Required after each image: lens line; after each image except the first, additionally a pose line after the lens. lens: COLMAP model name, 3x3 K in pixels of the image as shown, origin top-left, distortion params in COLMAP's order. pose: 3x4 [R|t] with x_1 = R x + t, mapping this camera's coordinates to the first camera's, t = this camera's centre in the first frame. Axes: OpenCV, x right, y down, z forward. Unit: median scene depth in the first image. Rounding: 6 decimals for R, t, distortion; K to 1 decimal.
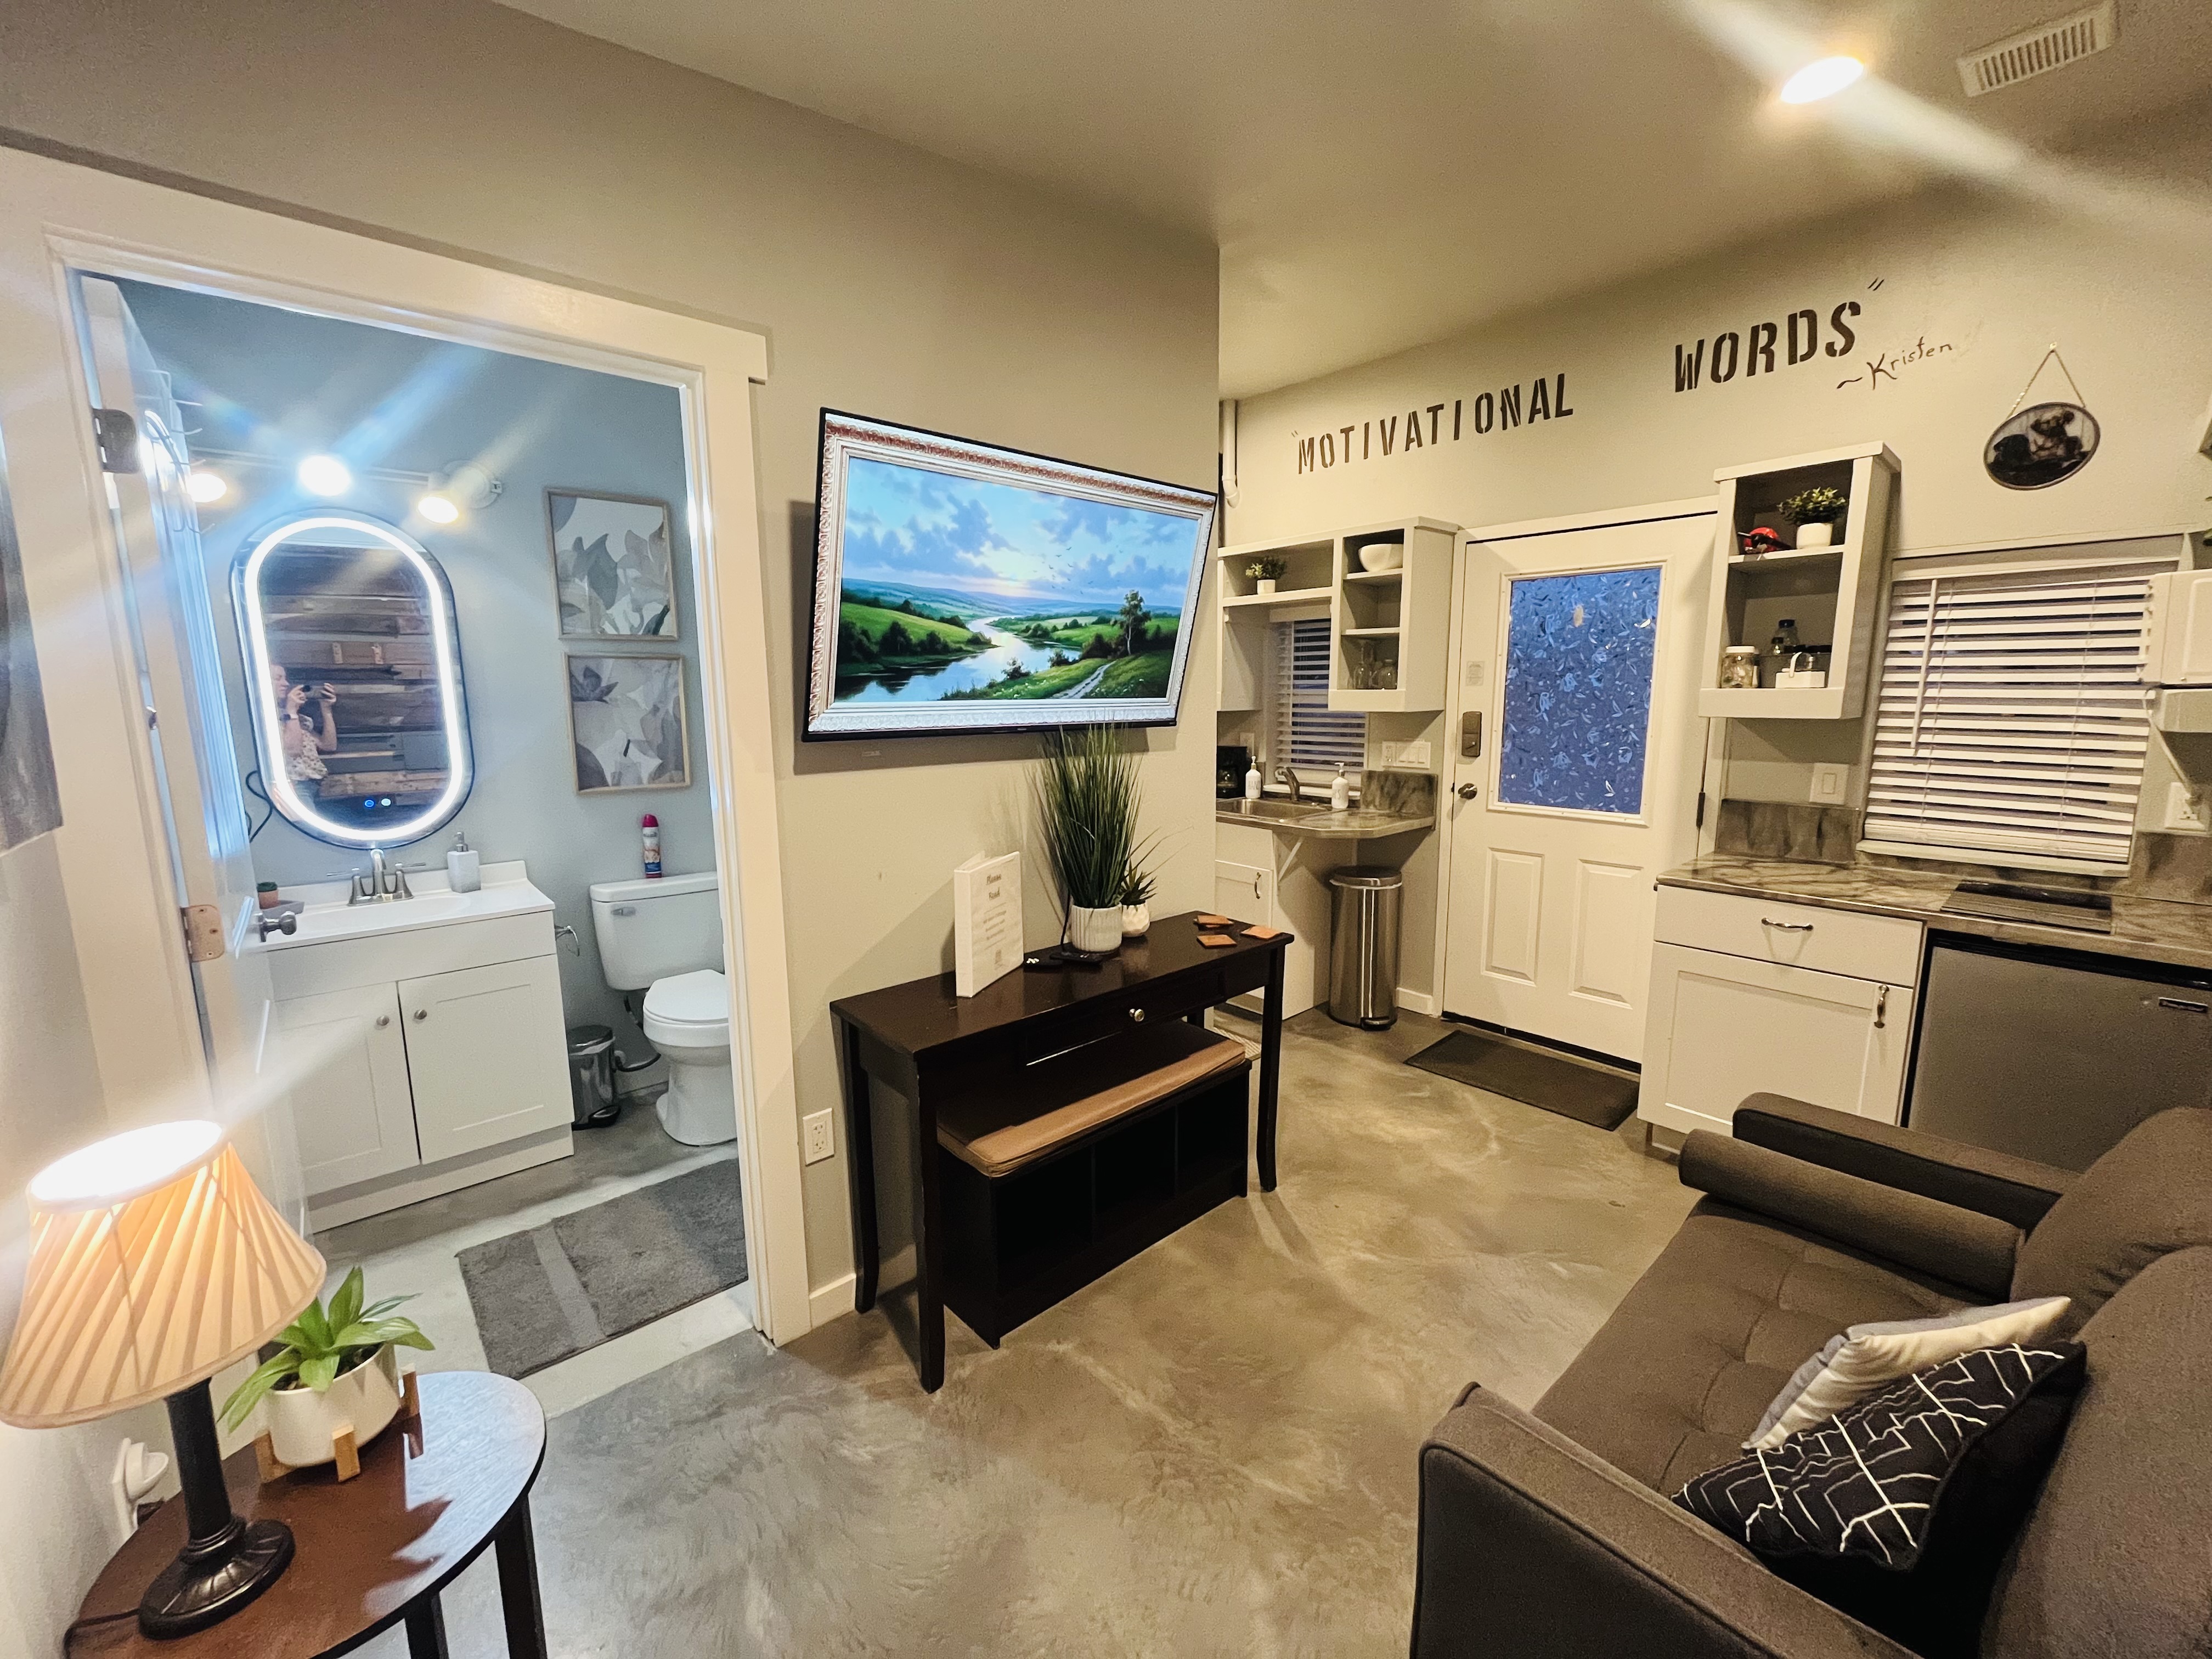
lens RADIAL K [[890.6, 0, 1111.5], [0, 890.6, 821.0], [0, 0, 1]] dist [-0.004292, 0.000455]
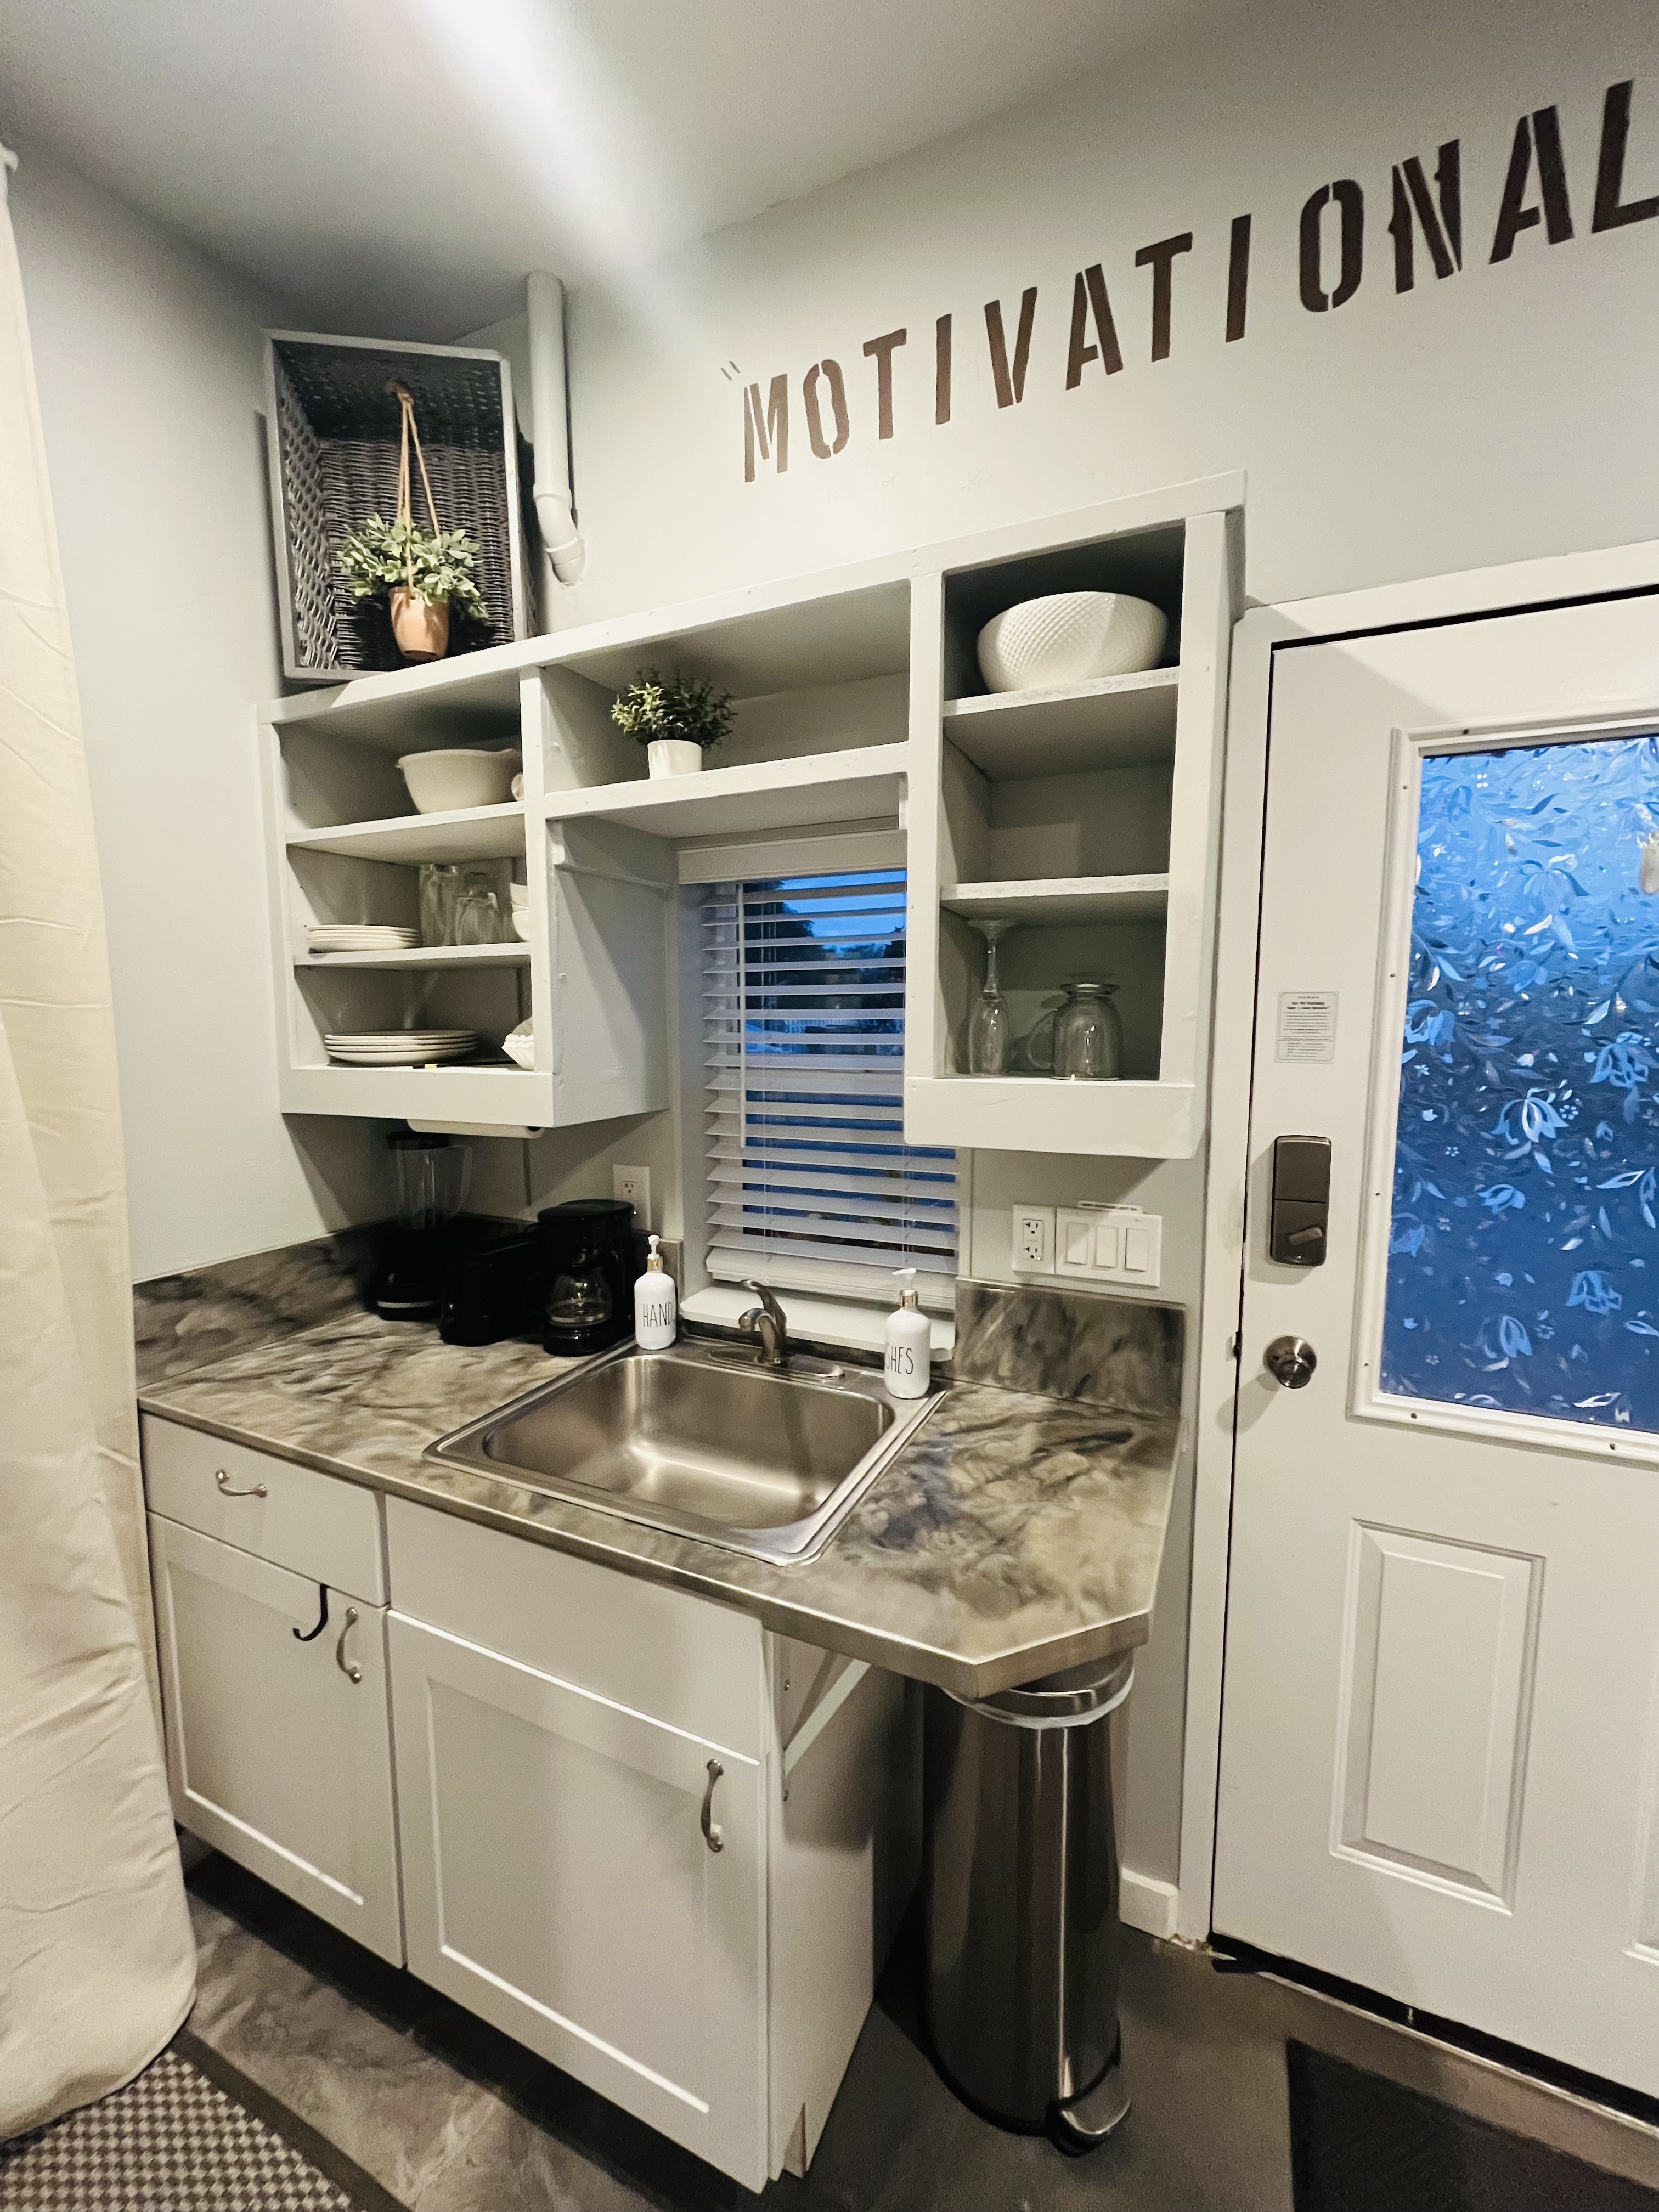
lens RADIAL K [[890.6, 0, 837.2], [0, 890.6, 1106.0], [0, 0, 1]] dist [-0.004292, 0.000455]
pose [[0.921181, -0.037328, 0.387341, 0.161171], [0.054608, 0.997939, -0.033698, -0.202221], [-0.385285, 0.052194, 0.921320, 1.140770]]
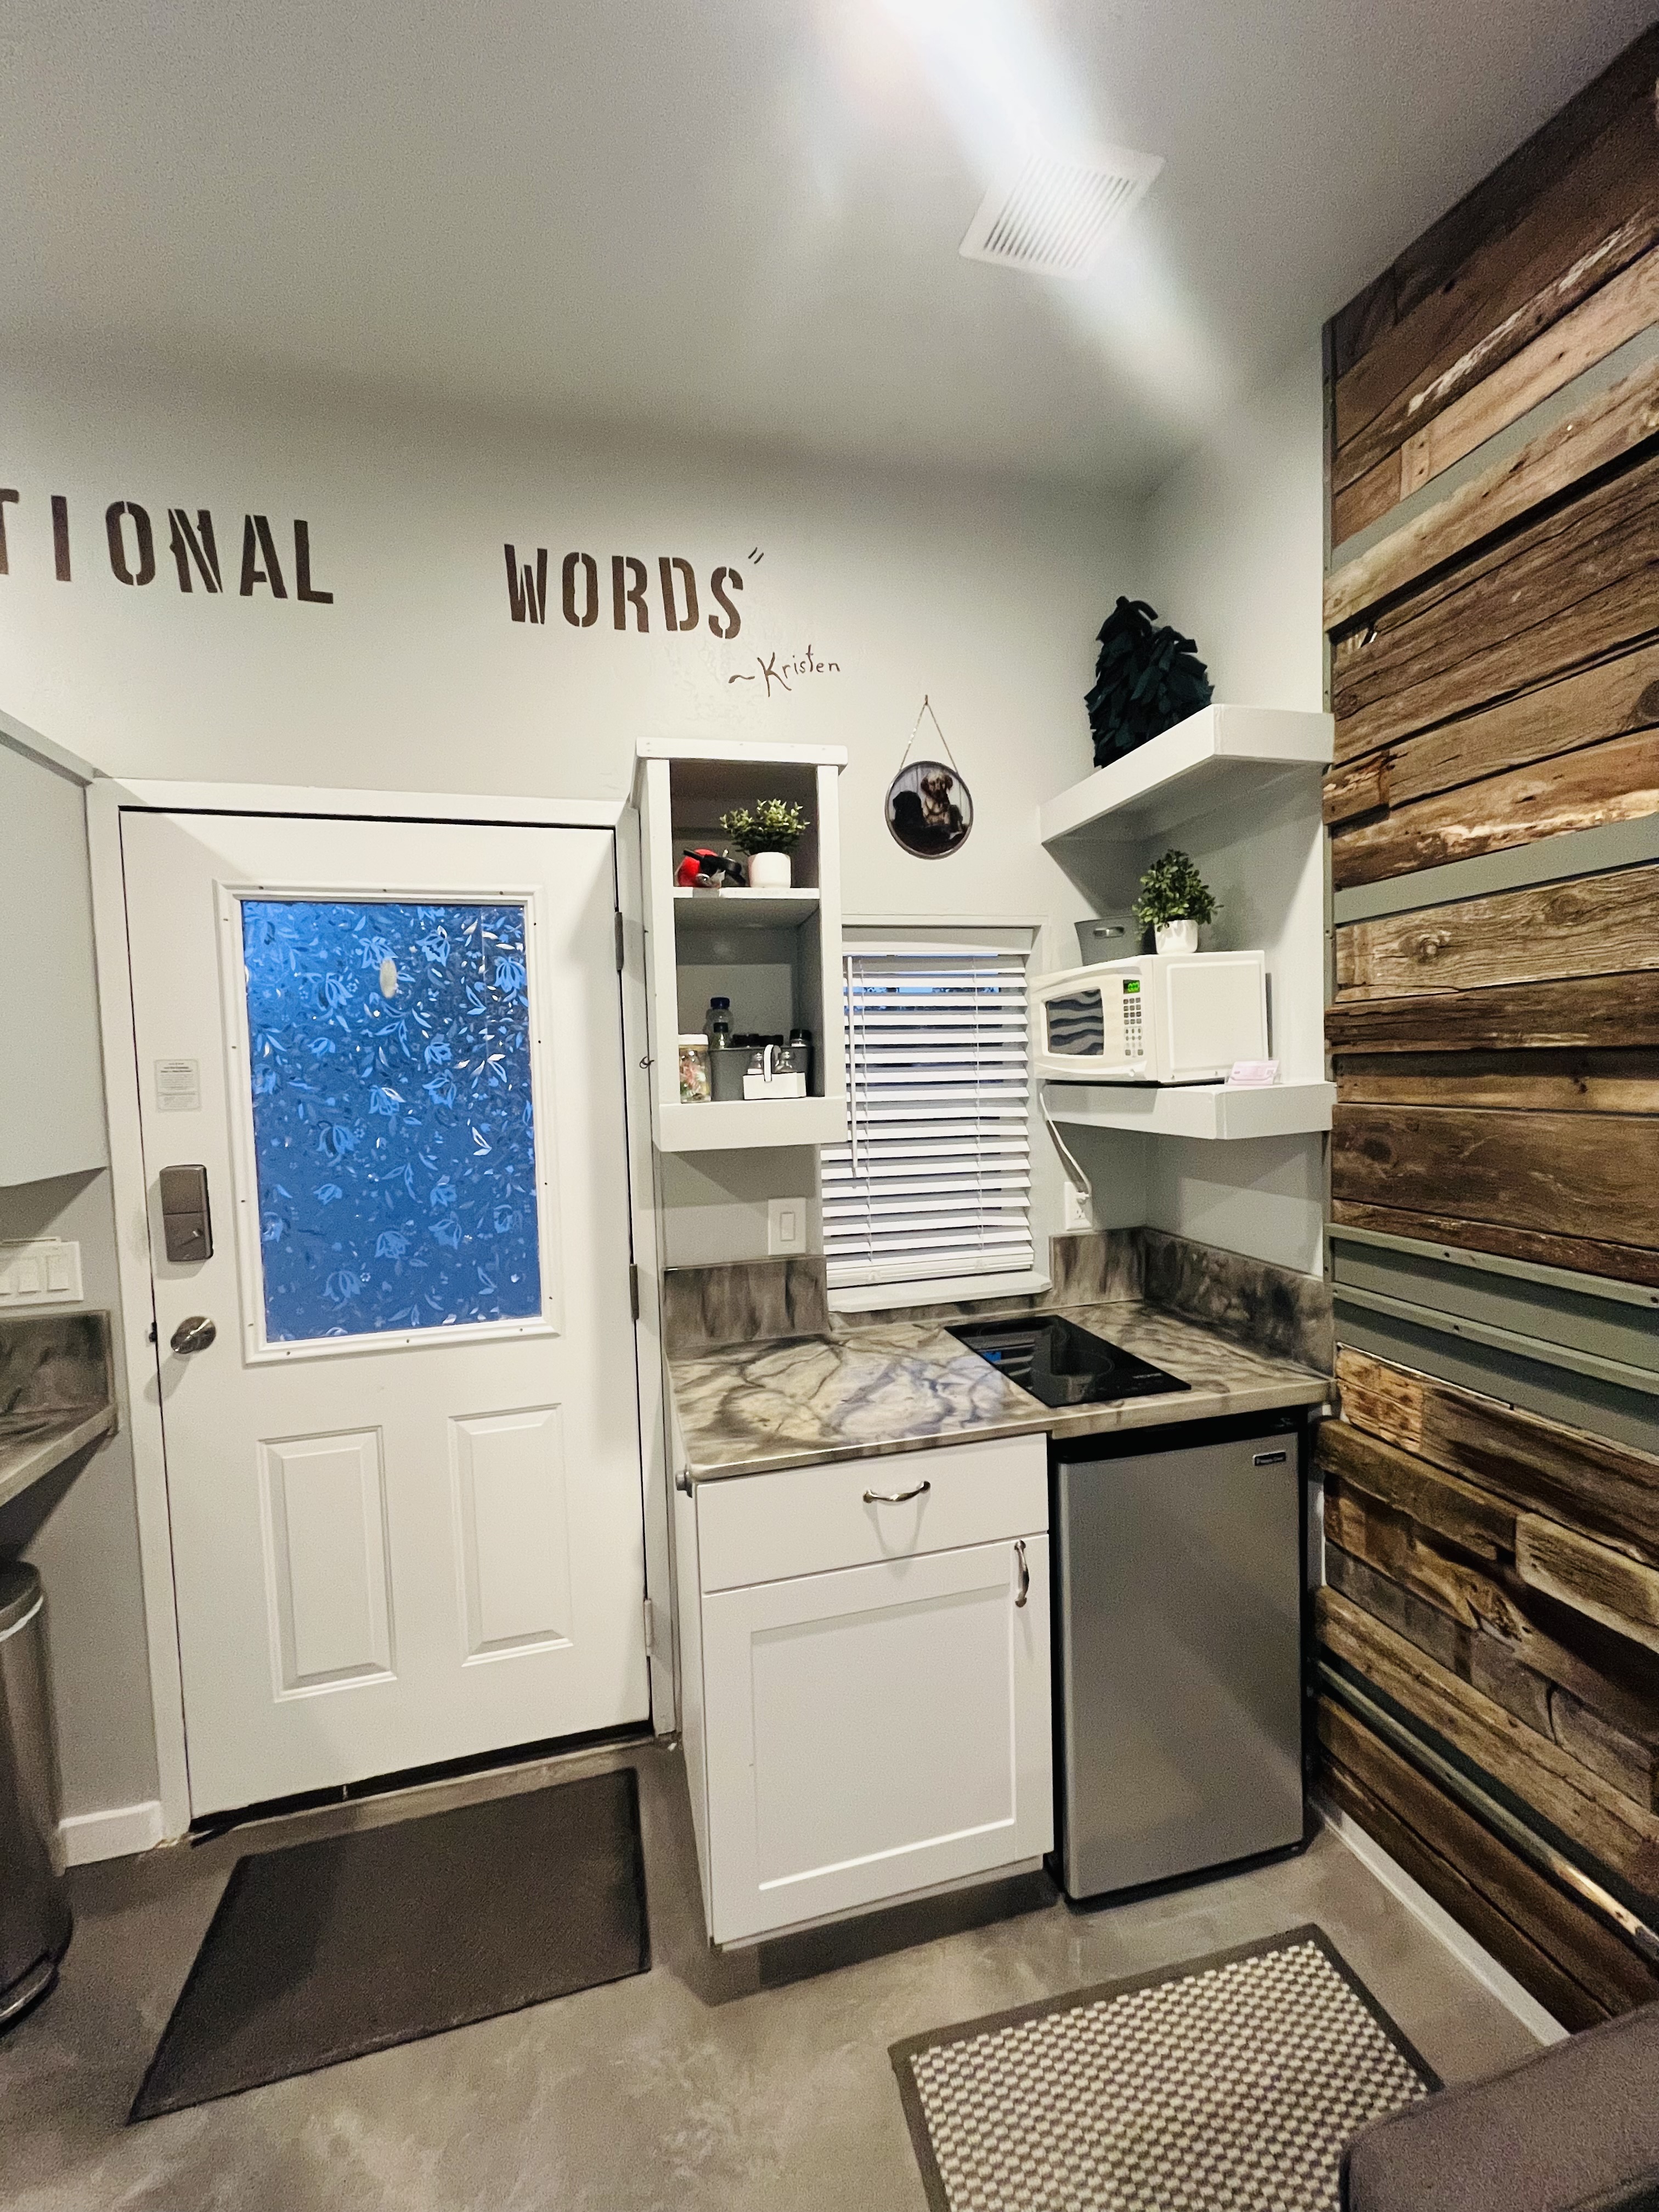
lens RADIAL K [[890.6, 0, 837.8], [0, 890.6, 1111.1], [0, 0, 1]] dist [-0.004292, 0.000455]
pose [[0.458558, -0.051764, 0.887156, 0.228421], [0.160171, 0.986767, -0.025214, -0.128087], [-0.874111, 0.153659, 0.460781, 0.726807]]
